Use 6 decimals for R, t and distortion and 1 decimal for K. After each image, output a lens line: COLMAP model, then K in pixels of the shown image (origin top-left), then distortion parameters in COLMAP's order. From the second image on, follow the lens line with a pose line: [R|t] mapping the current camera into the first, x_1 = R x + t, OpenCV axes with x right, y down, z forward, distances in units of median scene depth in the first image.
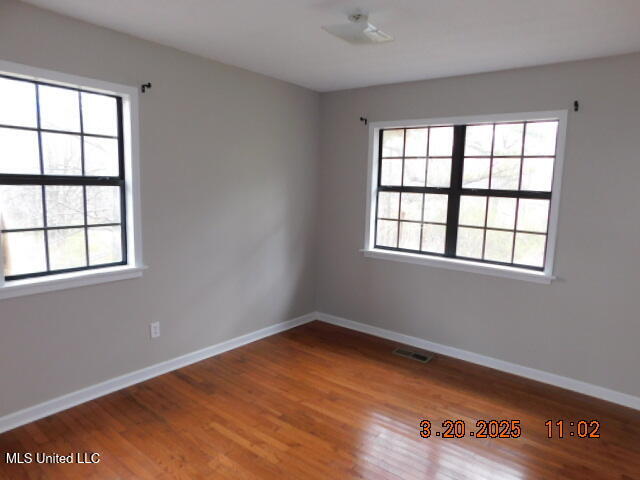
lens RADIAL K [[410.5, 0, 323.2], [0, 410.5, 238.0], [0, 0, 1]] dist [-0.021843, 0.001705]
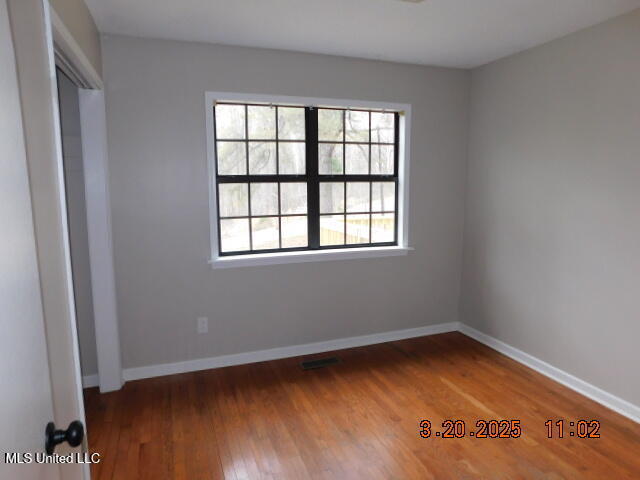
lens RADIAL K [[441.0, 0, 322.3], [0, 441.0, 237.0], [0, 0, 1]] dist [-0.024818, 0.008470]
pose [[0.553252, -0.148041, 0.819754, -0.501552], [0.133662, 0.987107, 0.088055, -0.066088], [-0.822221, 0.060853, 0.565907, 0.409169]]
